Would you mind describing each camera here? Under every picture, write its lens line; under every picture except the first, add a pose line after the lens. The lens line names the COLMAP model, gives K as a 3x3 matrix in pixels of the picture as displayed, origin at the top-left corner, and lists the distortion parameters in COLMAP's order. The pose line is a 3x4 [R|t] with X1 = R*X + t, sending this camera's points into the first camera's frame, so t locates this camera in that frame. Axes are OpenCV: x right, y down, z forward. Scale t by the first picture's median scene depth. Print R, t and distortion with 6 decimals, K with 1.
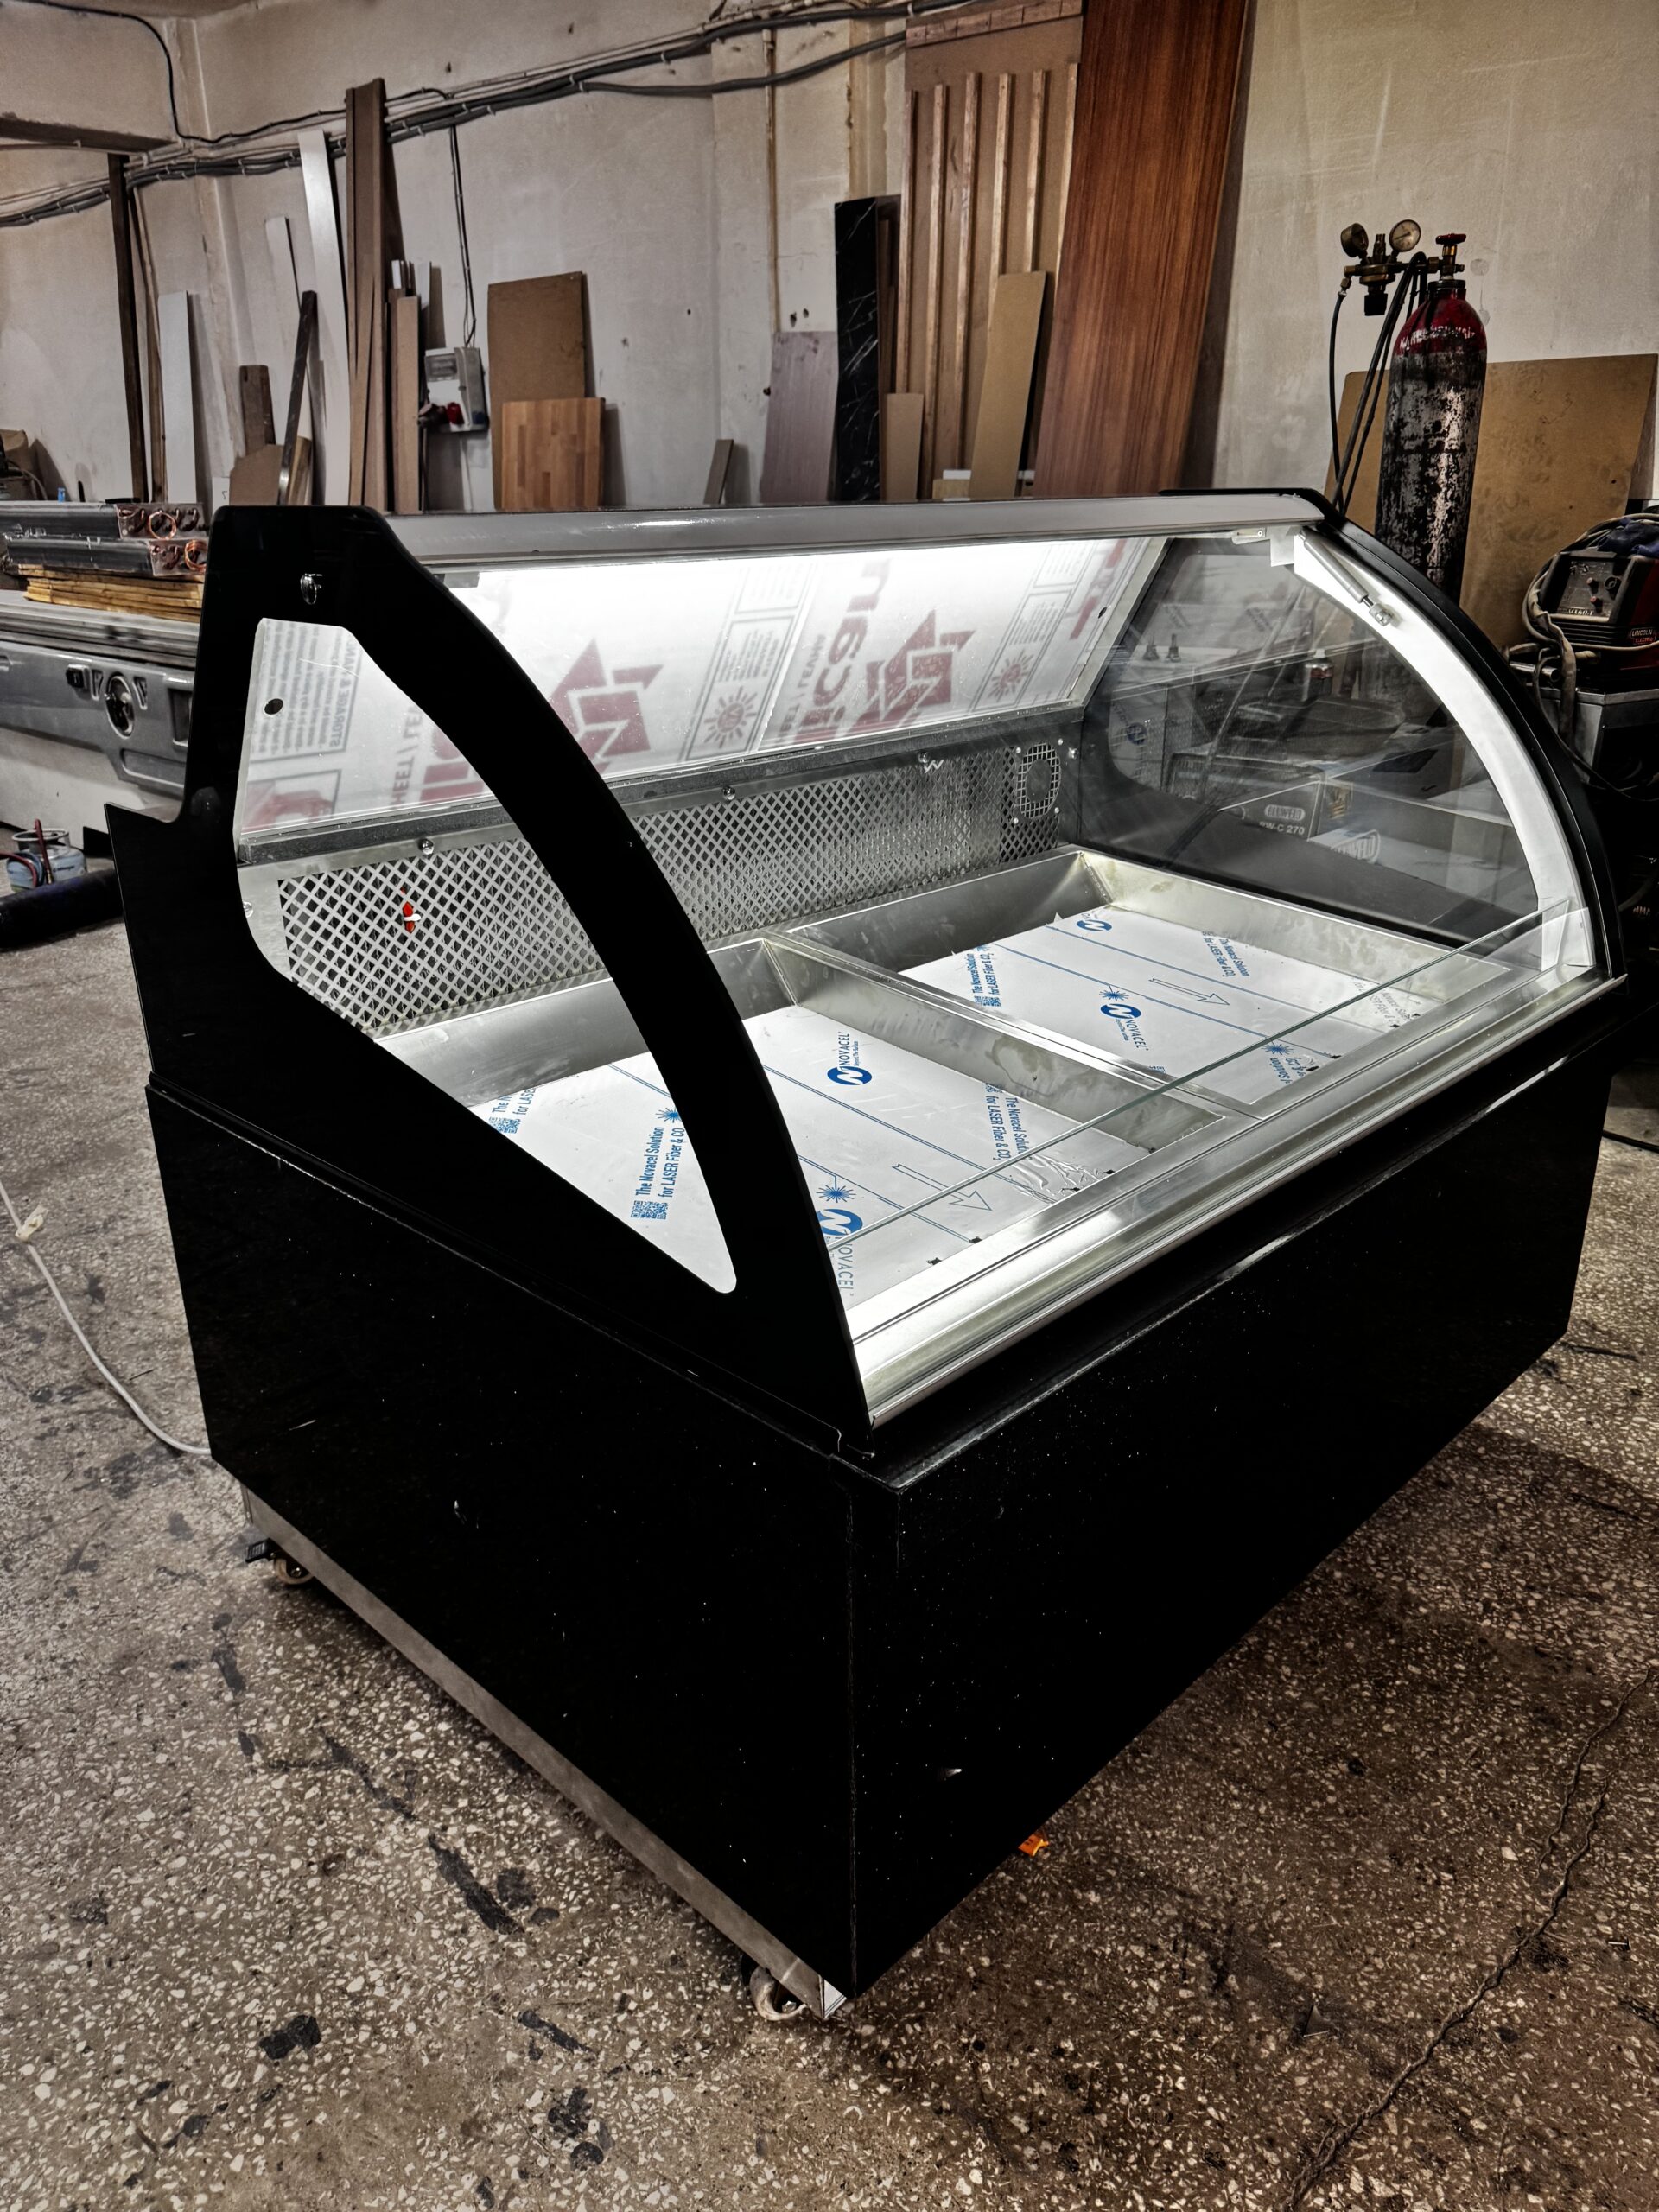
lens RADIAL K [[1569.3, 0, 830.4], [0, 1569.3, 1111.6], [0, 0, 1]] dist [0.019575, -0.030005]
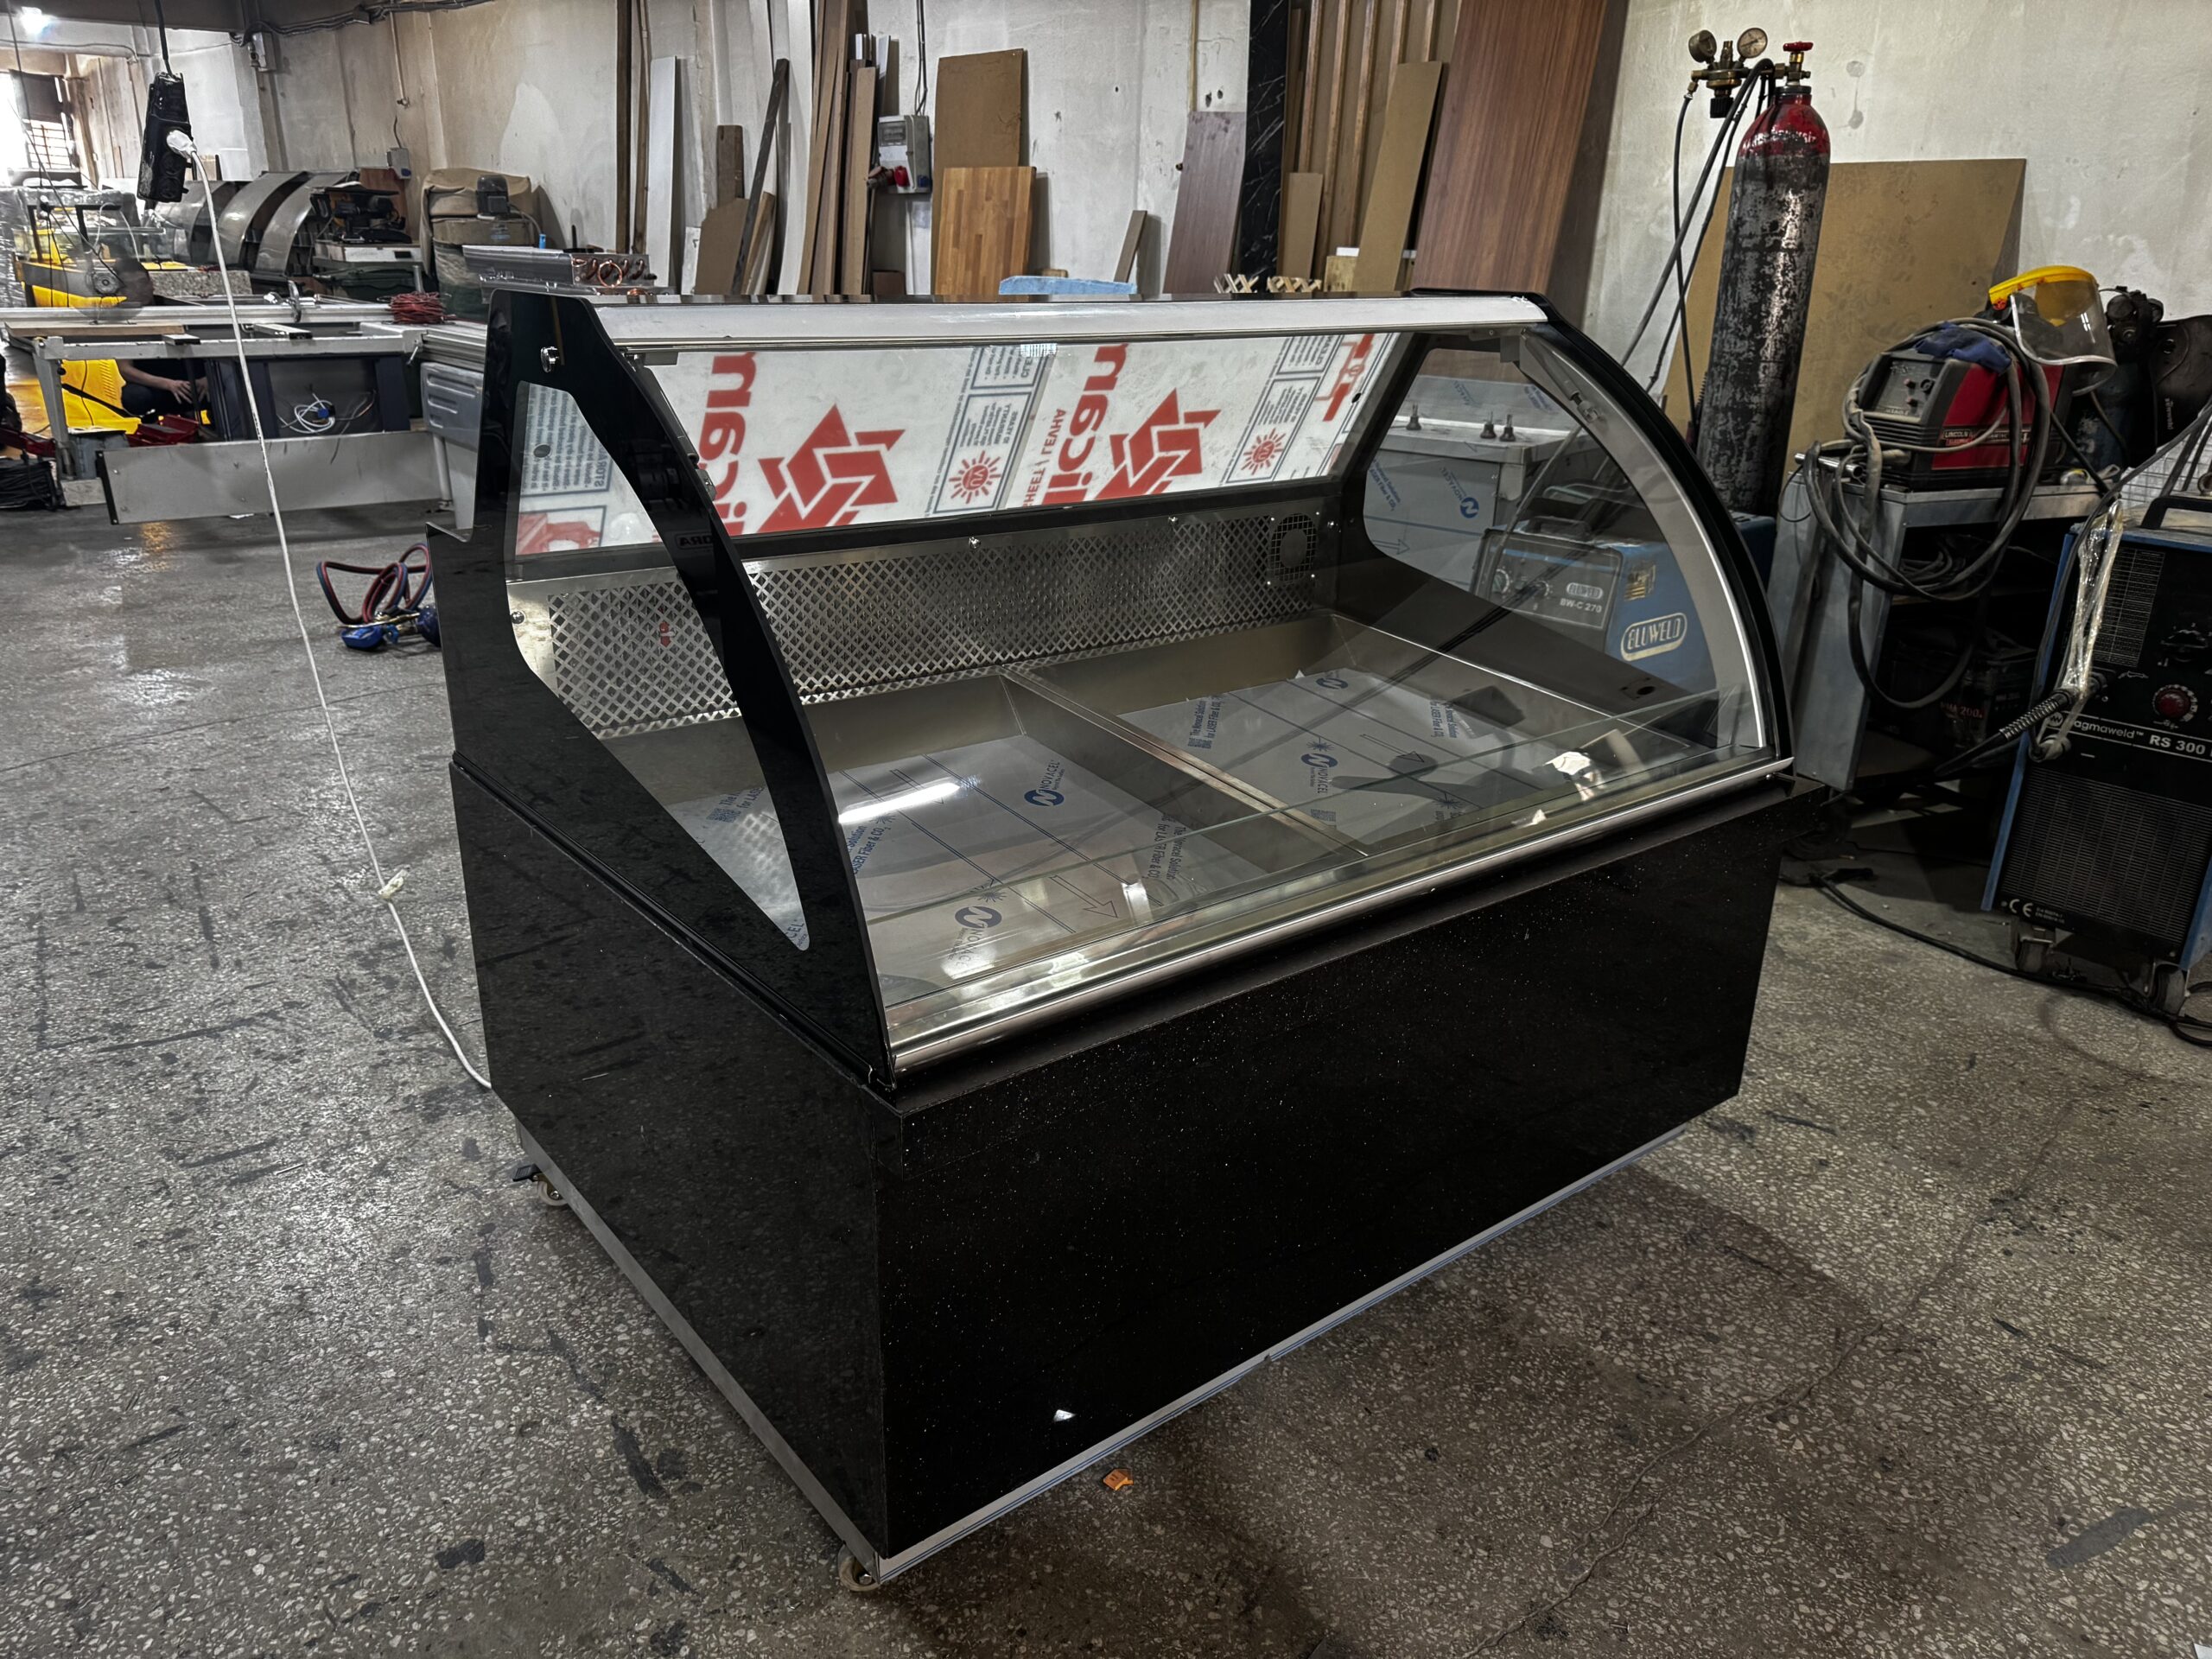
lens RADIAL K [[1569.3, 0, 1103.2], [0, 1569.3, 829.4], [0, 0, 1]] dist [0.019575, -0.030005]
pose [[0.991069, 0.072992, -0.111603, 0.160756], [-0.075338, 0.997014, -0.016943, 0.014245], [0.110033, 0.025200, 0.993608, -0.104039]]
